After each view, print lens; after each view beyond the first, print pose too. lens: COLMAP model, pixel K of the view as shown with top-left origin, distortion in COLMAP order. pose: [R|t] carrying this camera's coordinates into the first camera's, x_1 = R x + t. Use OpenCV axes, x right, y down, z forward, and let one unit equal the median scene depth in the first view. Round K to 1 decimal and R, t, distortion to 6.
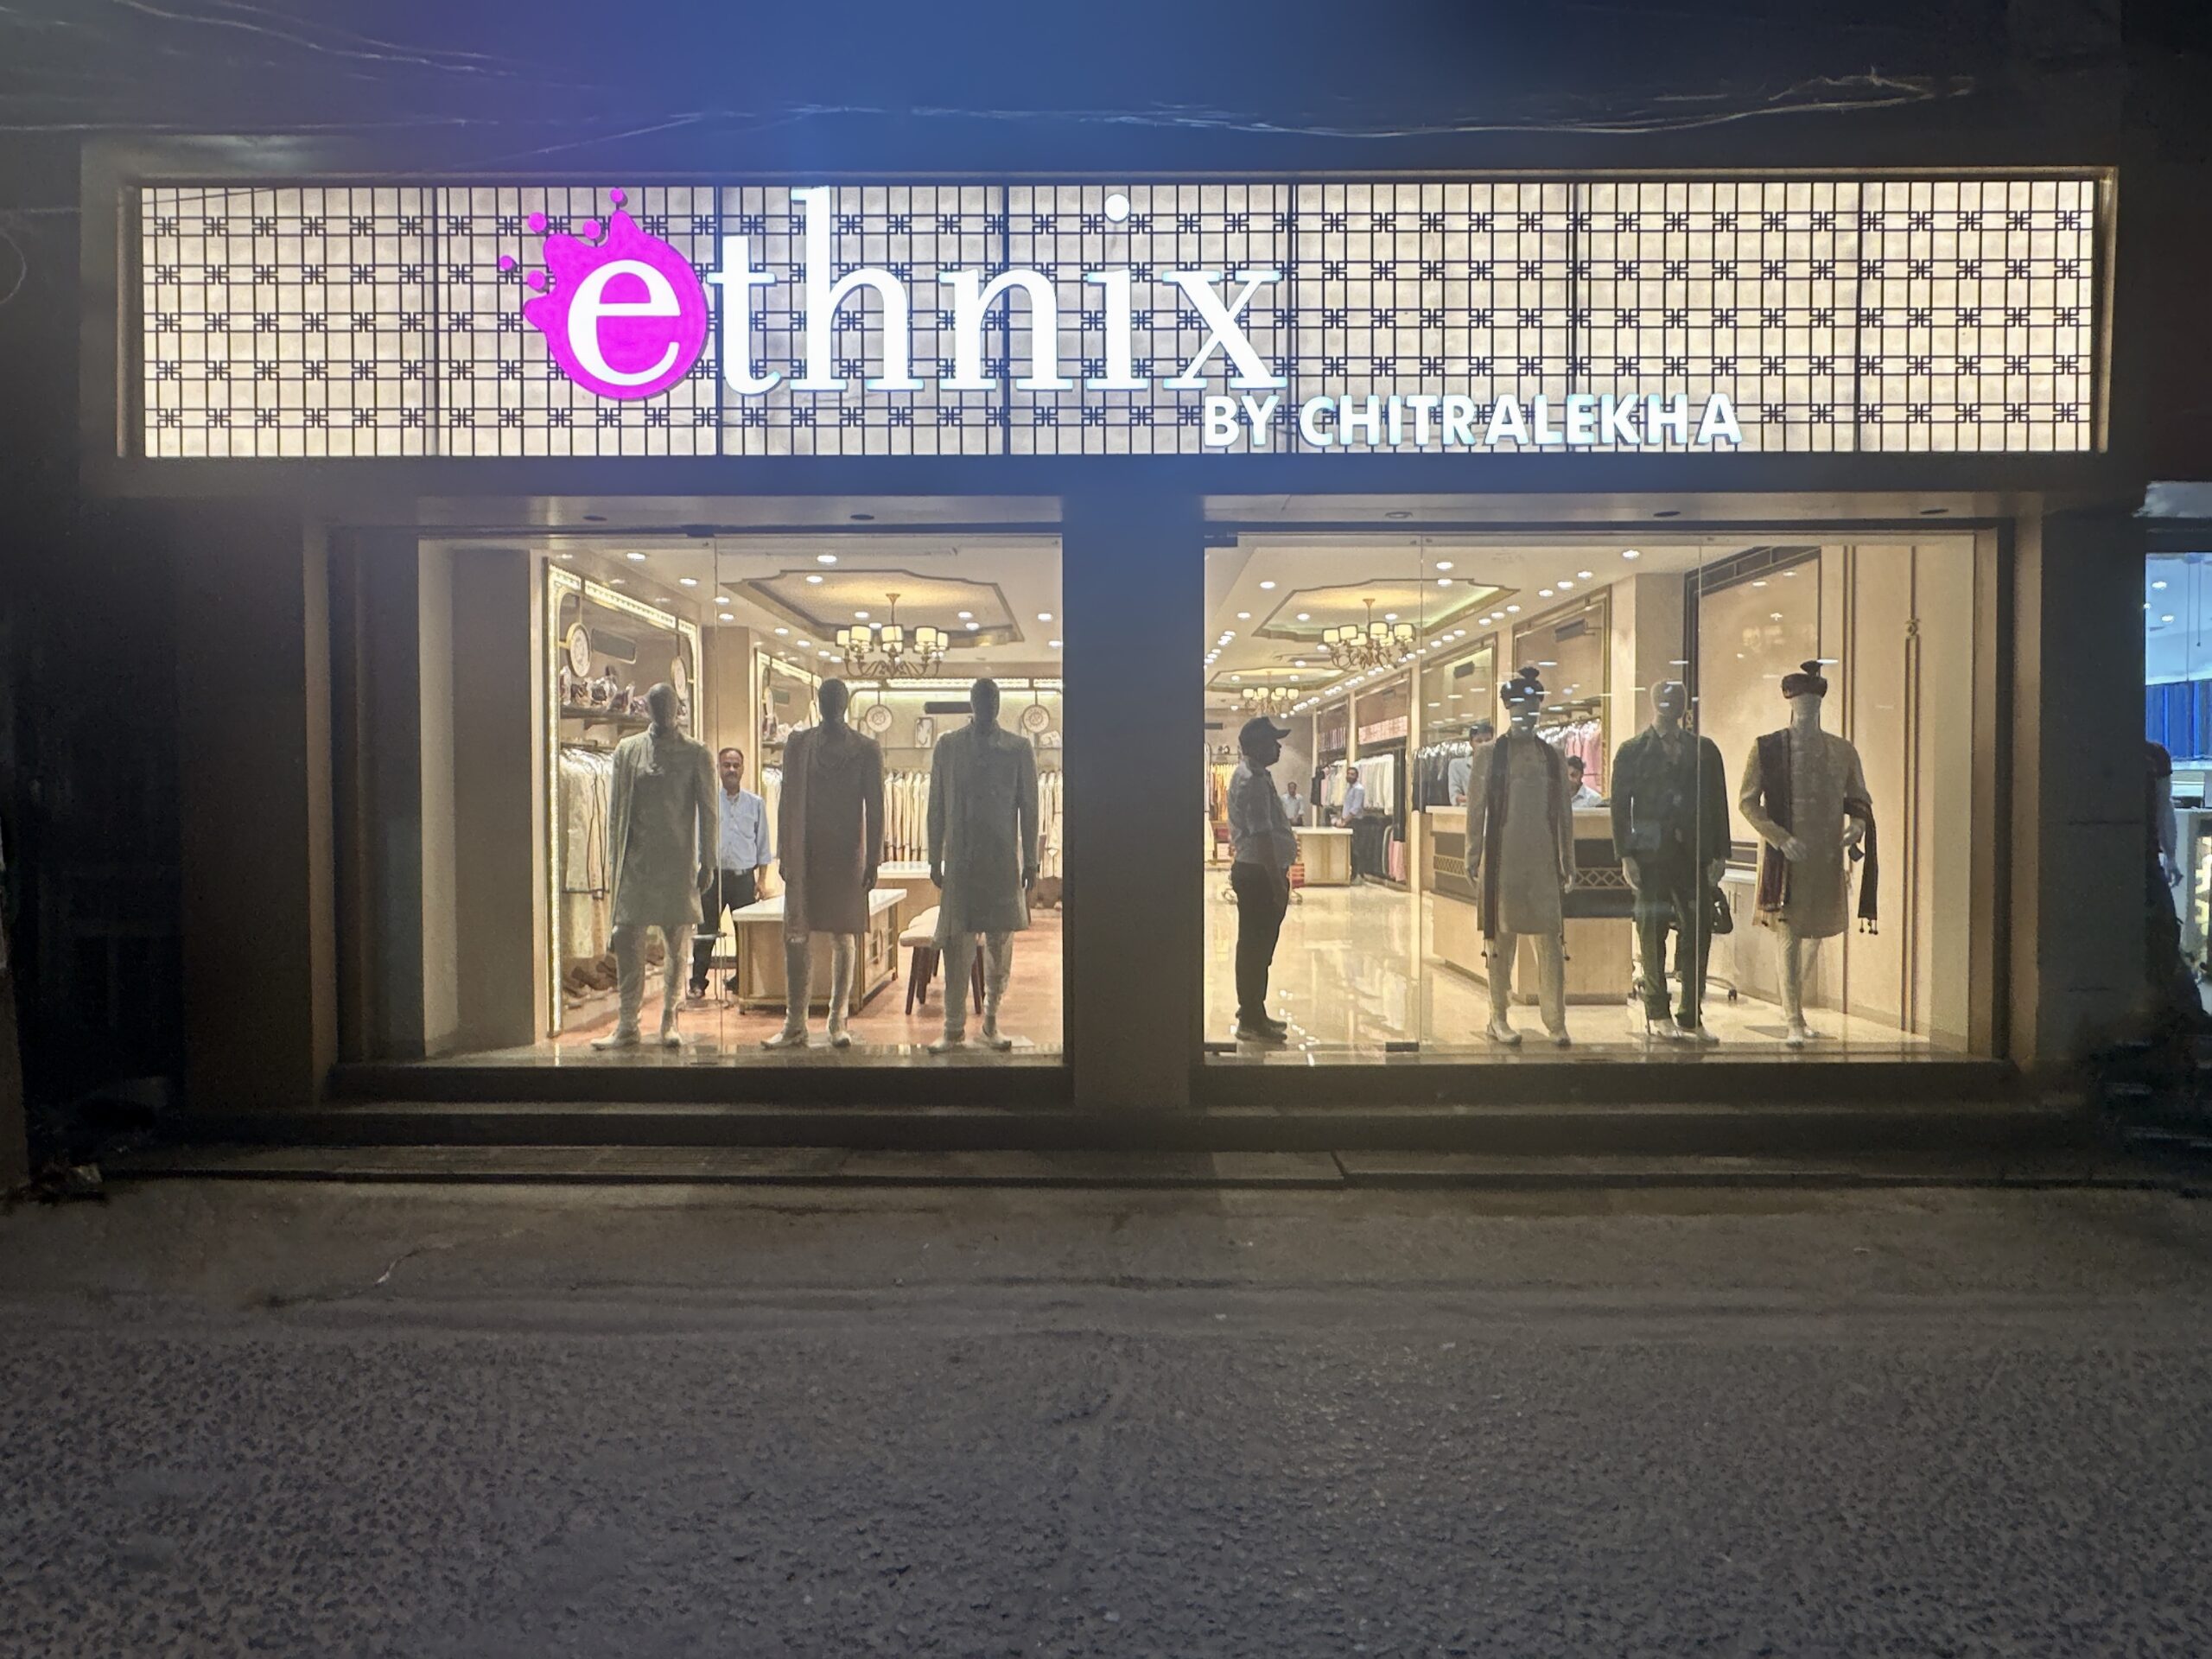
lens RADIAL K [[1328.0, 0, 1108.2], [0, 1328.0, 830.9], [0, 0, 1]] dist [-0.000699, 0.001154]
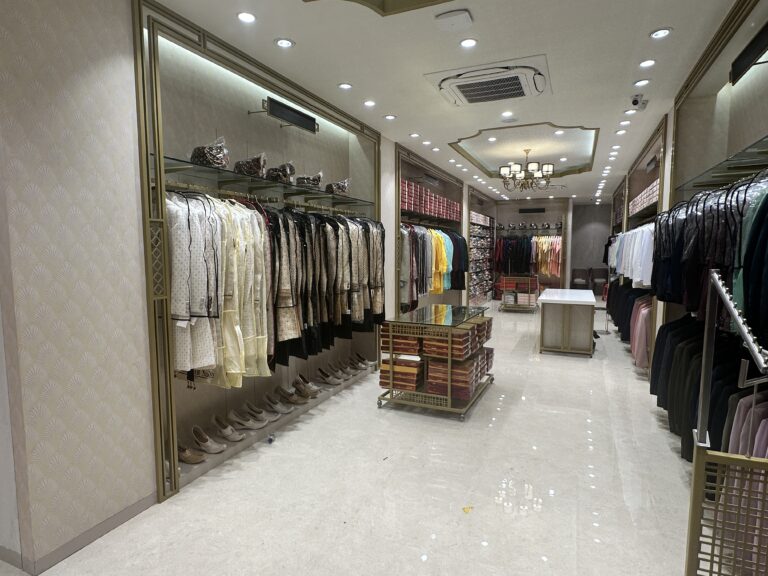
lens RADIAL K [[448.1, 0, 379.0], [0, 448.1, 288.5], [0, 0, 1]] dist [-0.001084, 0.002353]
pose [[0.914711, 0.030187, -0.402981, 0.144786], [-0.003734, 0.997795, 0.066269, -0.027597], [0.404092, -0.059112, 0.912806, 0.539469]]
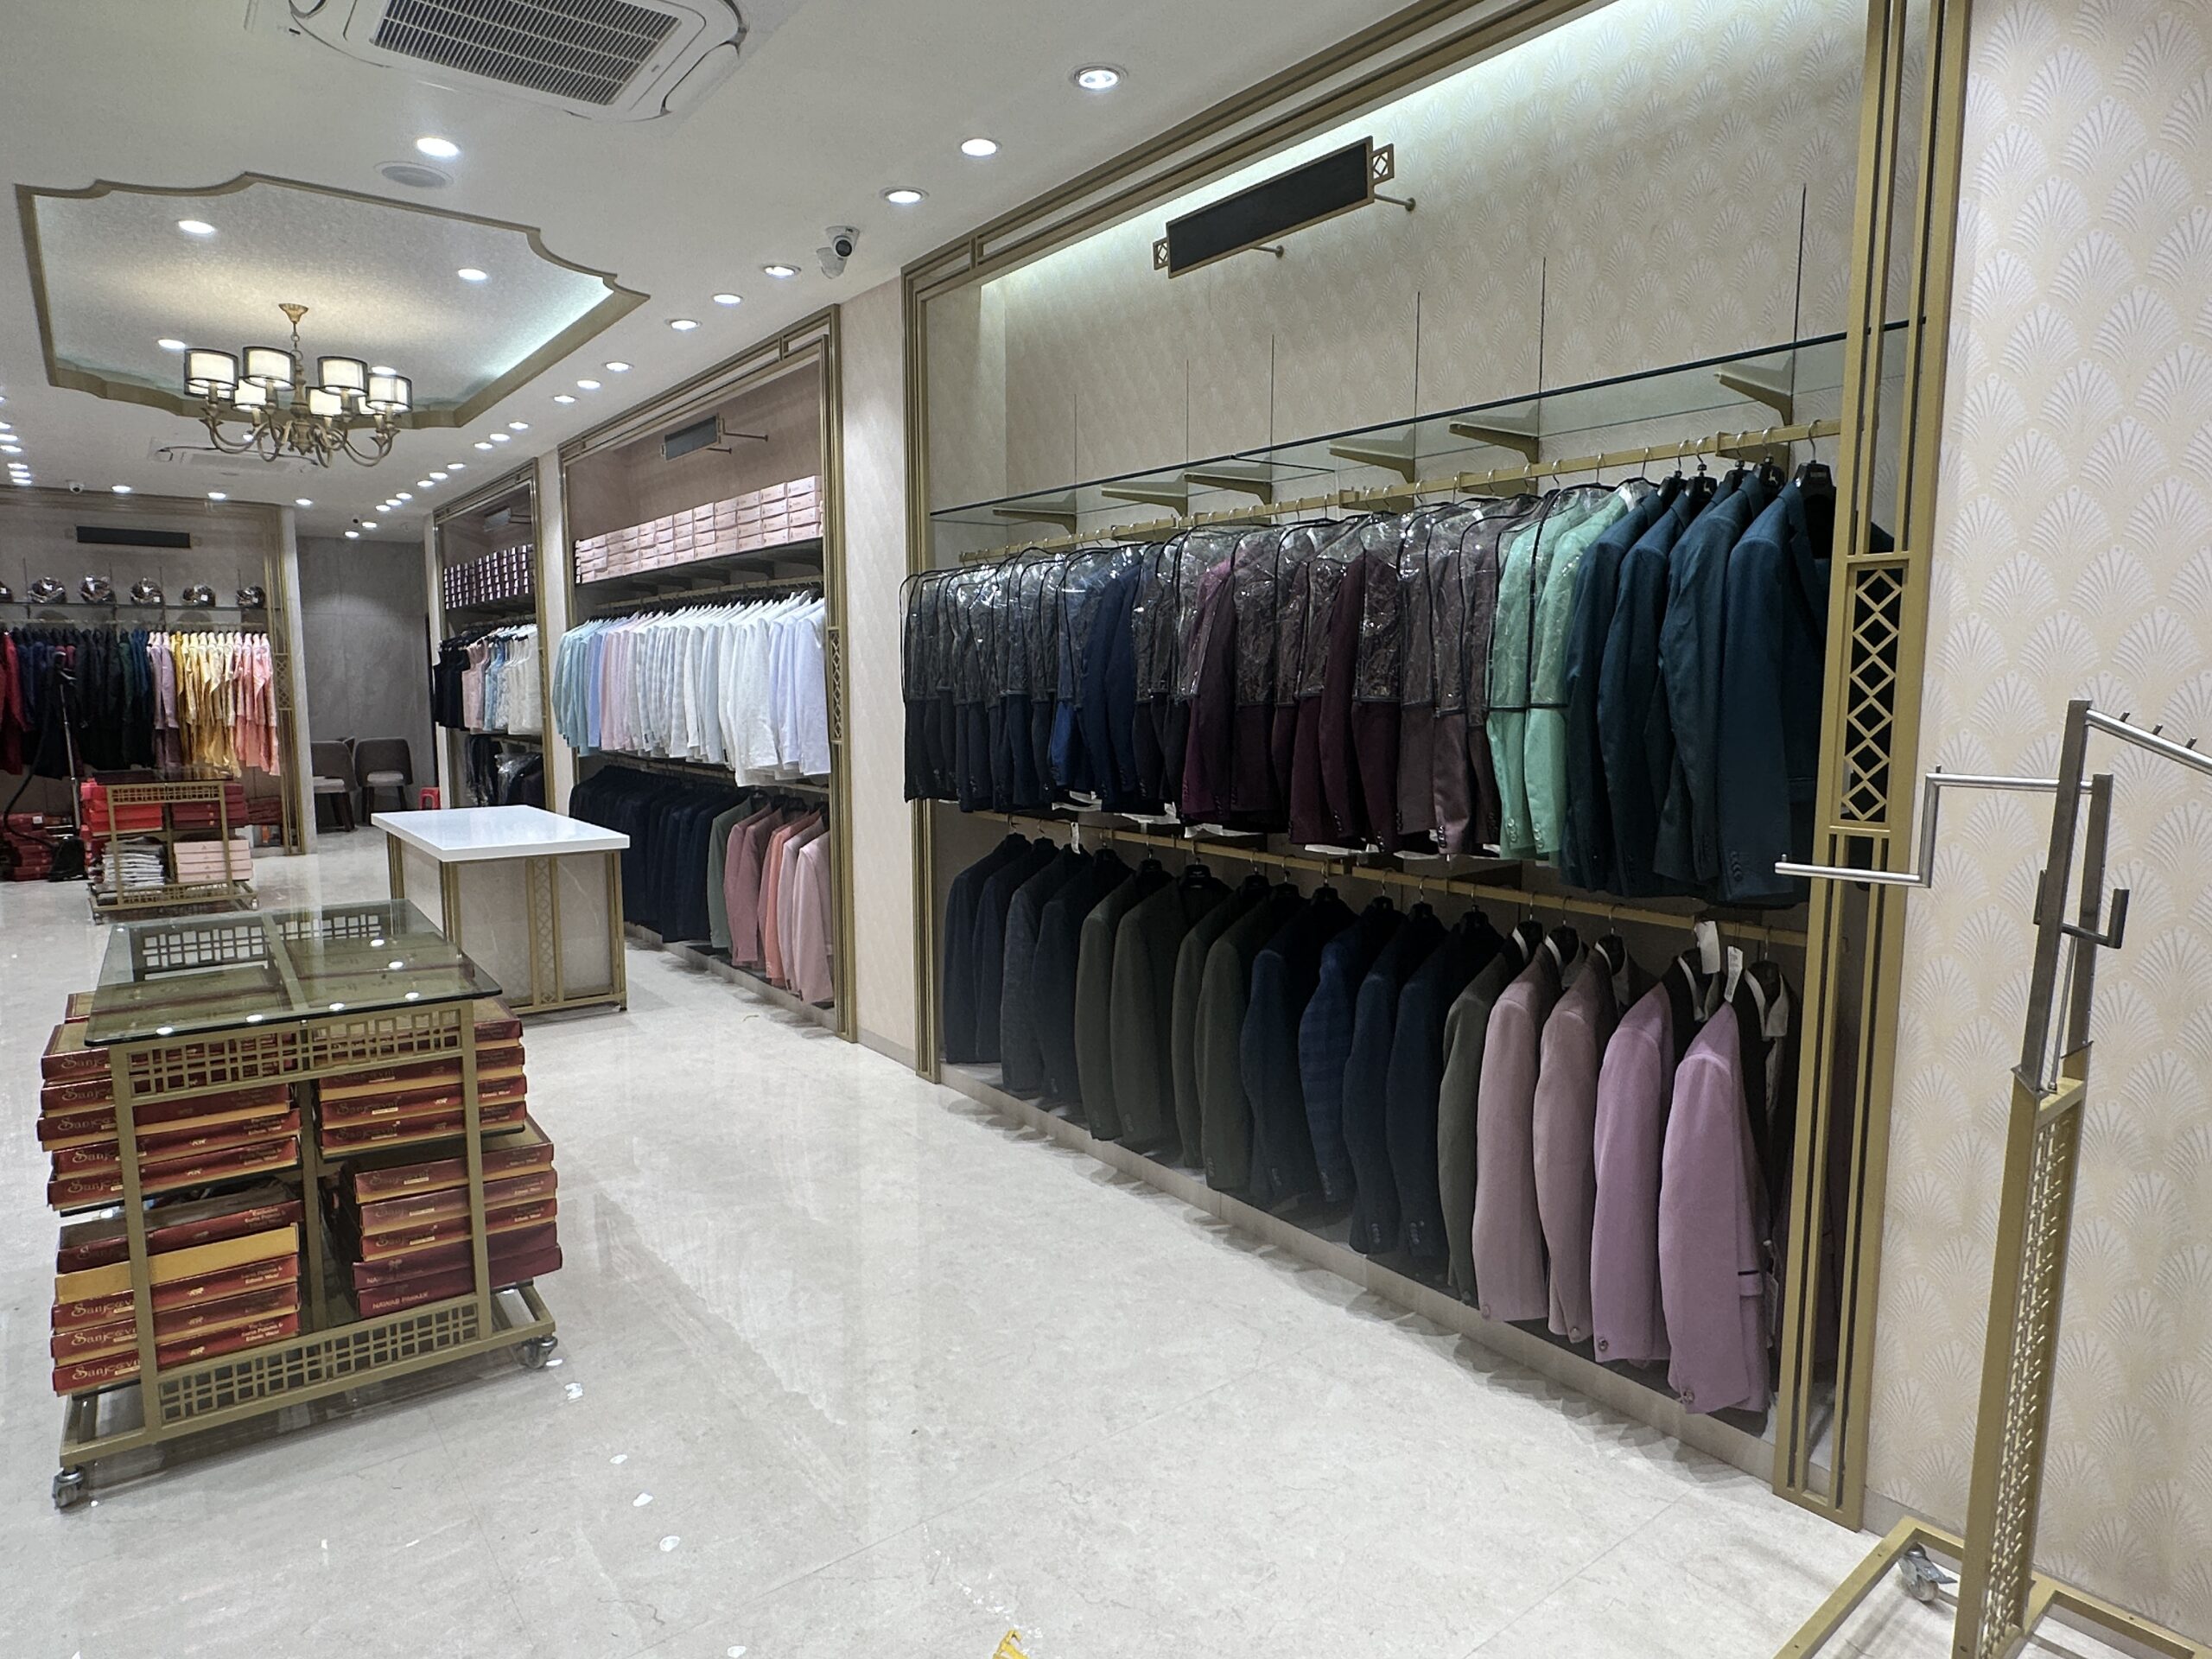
lens RADIAL K [[1290.6, 0, 1106.4], [0, 1290.6, 826.8], [0, 0, 1]] dist [-0.001084, 0.002353]
pose [[0.794343, -0.072952, 0.603073, 0.075749], [0.017576, 0.995107, 0.097224, -0.027334], [-0.607215, -0.066630, 0.791739, 0.582077]]
